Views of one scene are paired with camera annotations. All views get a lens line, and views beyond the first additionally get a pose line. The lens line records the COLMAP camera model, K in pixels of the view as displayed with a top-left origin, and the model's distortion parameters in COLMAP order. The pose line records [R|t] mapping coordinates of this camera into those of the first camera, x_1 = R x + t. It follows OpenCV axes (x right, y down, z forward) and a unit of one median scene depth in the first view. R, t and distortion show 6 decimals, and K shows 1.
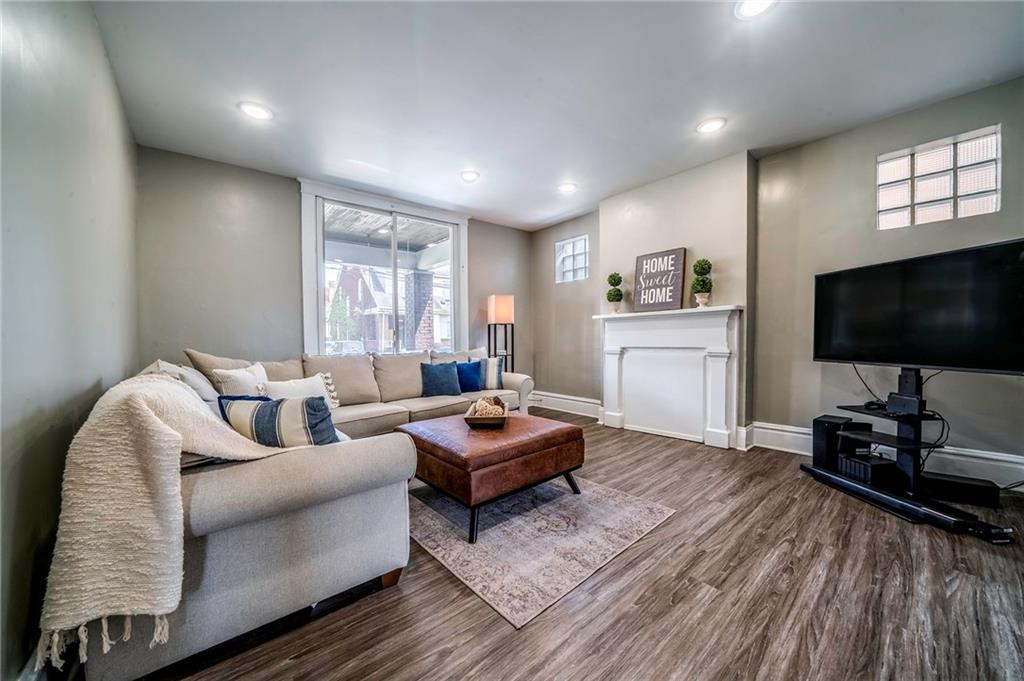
lens RADIAL K [[363.0, 0, 533.2], [0, 363.0, 338.6], [0, 0, 1]] dist [-0.020660, 0.000208]
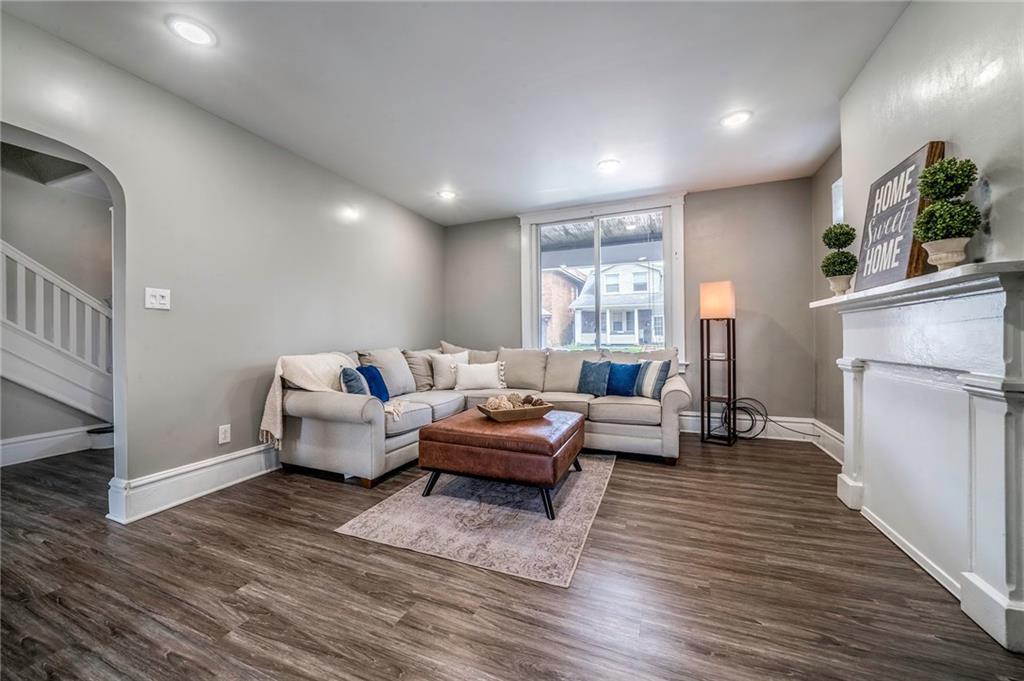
lens RADIAL K [[387.3, 0, 507.6], [0, 387.3, 328.5], [0, 0, 1]] dist [-0.015928, -0.000130]
pose [[0.432735, -0.001321, -0.901520, 0.733856], [-0.008945, 0.999943, -0.005758, -0.018948], [0.901477, 0.010556, 0.432698, 0.399989]]
